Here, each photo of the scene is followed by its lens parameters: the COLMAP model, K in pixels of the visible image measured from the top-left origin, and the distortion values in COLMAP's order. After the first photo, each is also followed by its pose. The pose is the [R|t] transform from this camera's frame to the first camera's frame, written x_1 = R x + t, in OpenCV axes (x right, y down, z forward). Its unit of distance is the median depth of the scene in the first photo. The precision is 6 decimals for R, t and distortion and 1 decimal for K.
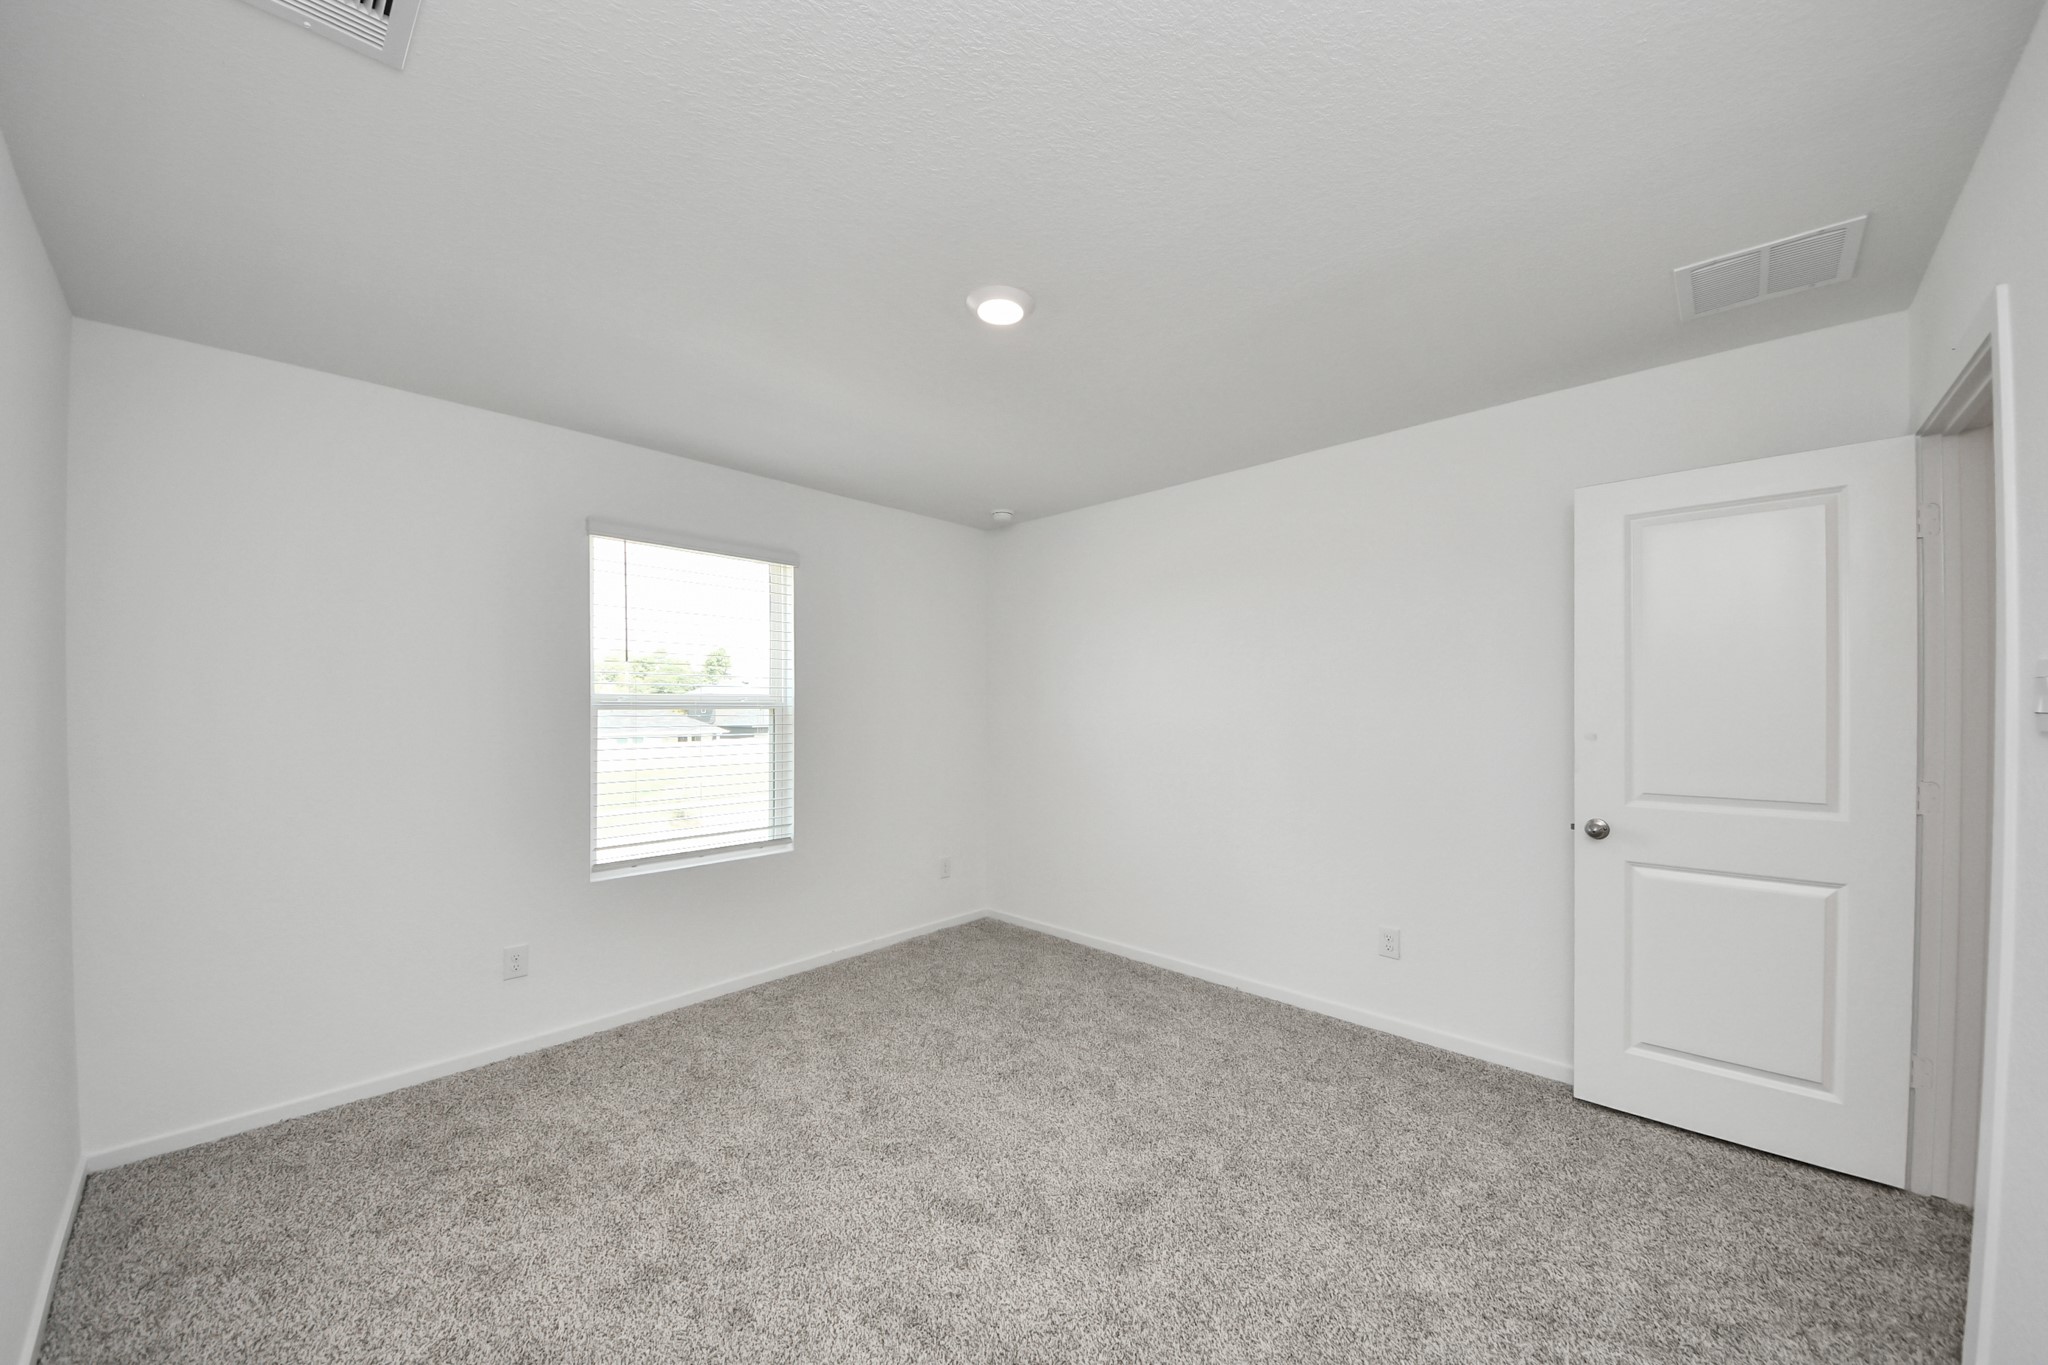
lens RADIAL K [[749.2, 0, 1028.8], [0, 749.2, 694.9], [0, 0, 1]] dist [-0.003936, -0.005404]
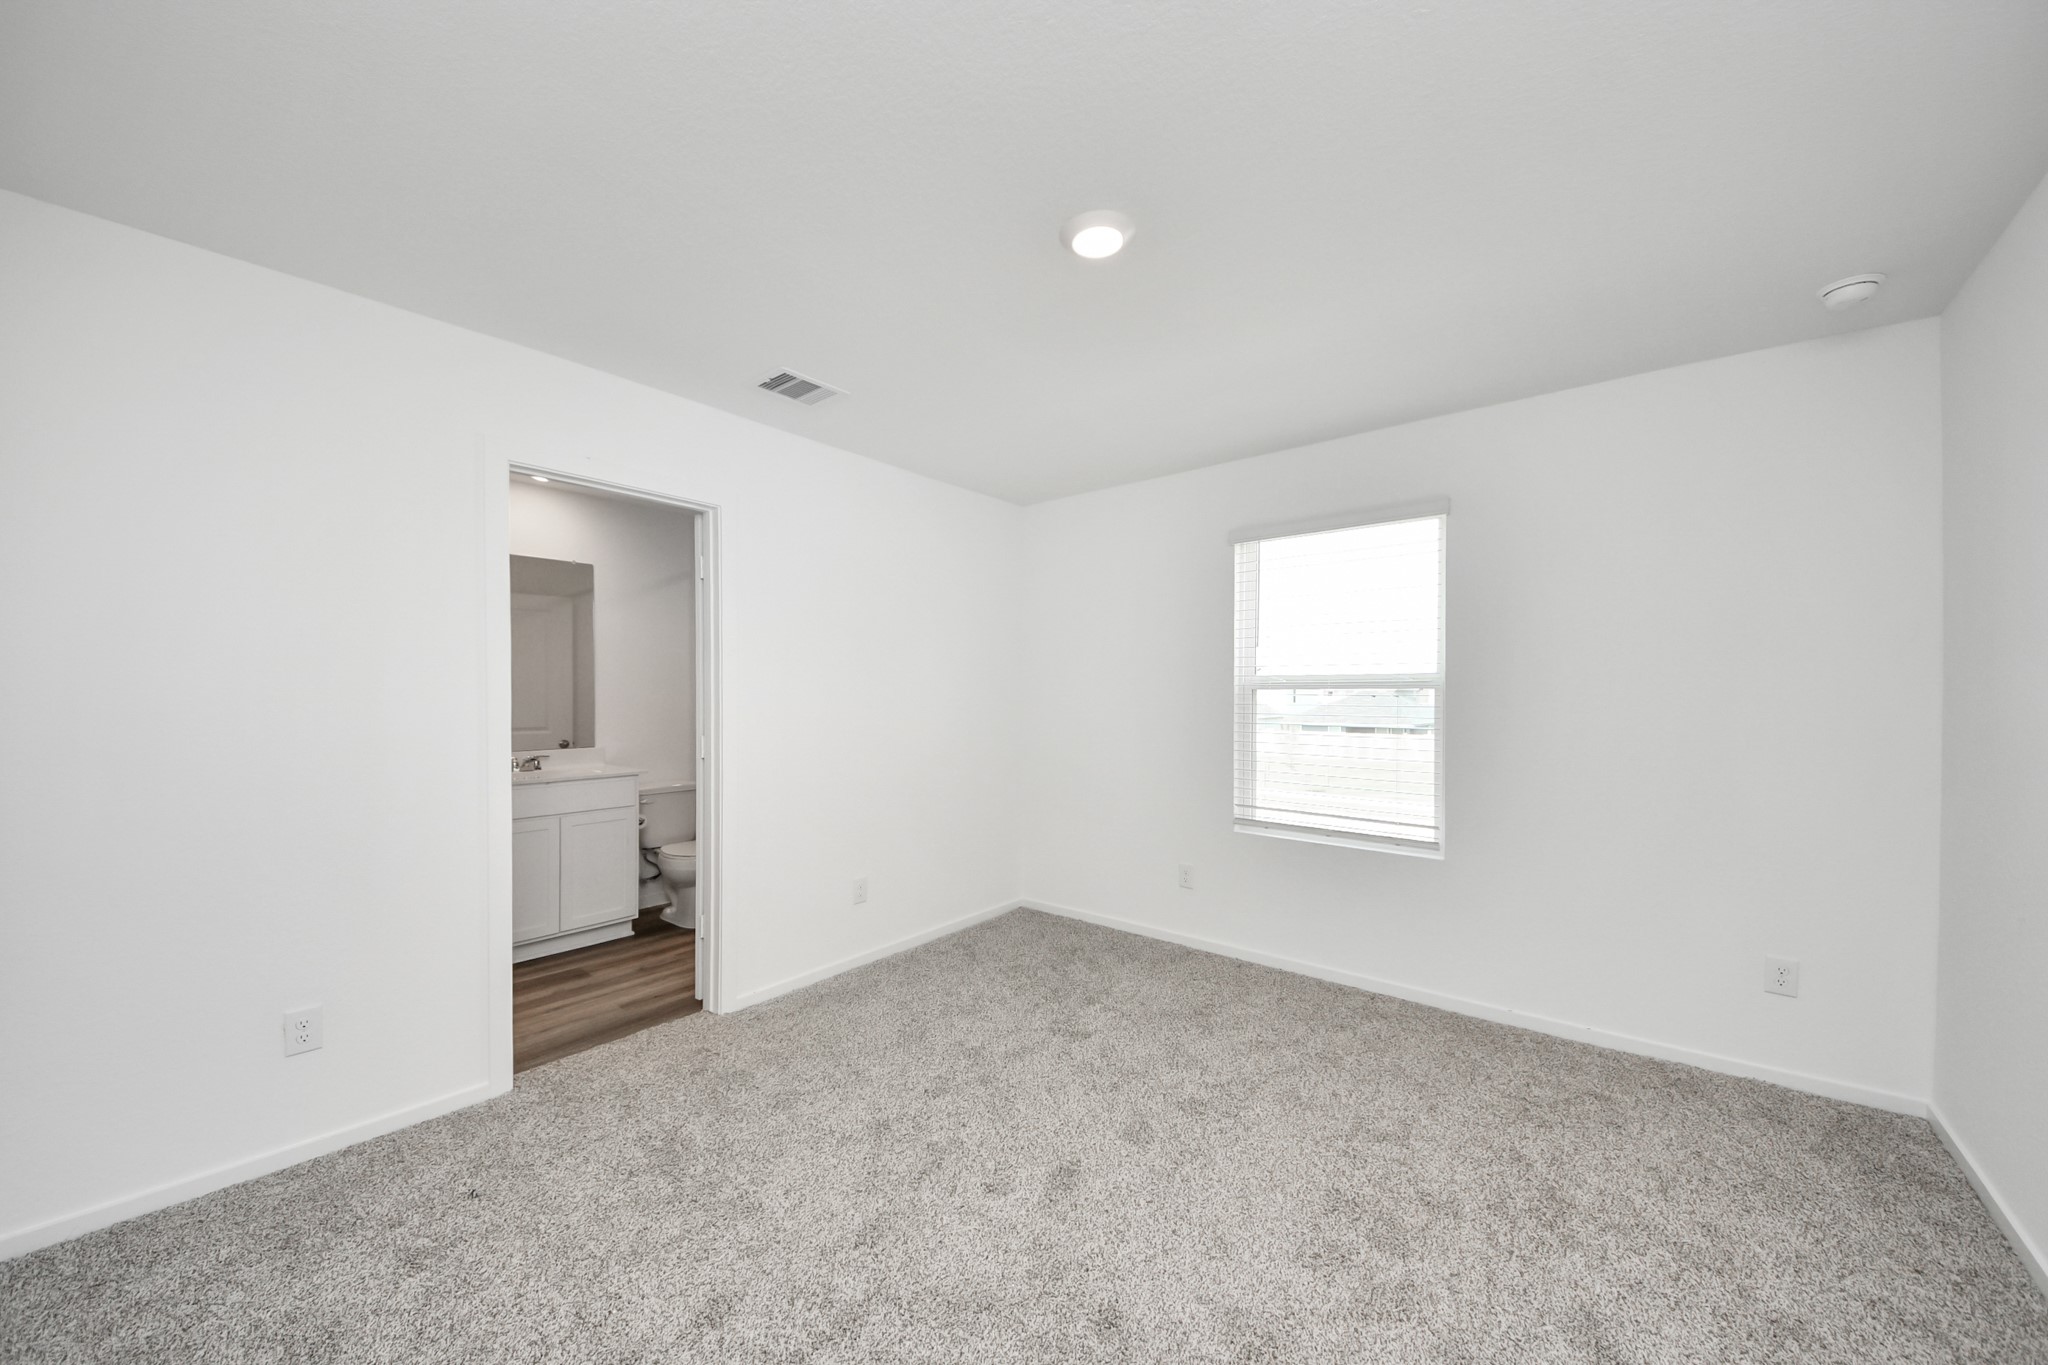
lens RADIAL K [[749.2, 0, 1029.1], [0, 749.2, 684.7], [0, 0, 1]] dist [-0.003936, -0.005404]
pose [[0.053965, -0.009326, -0.998499, 0.605643], [-0.000567, 0.999956, -0.009370, 0.024584], [0.998543, 0.001072, 0.053957, 0.603336]]
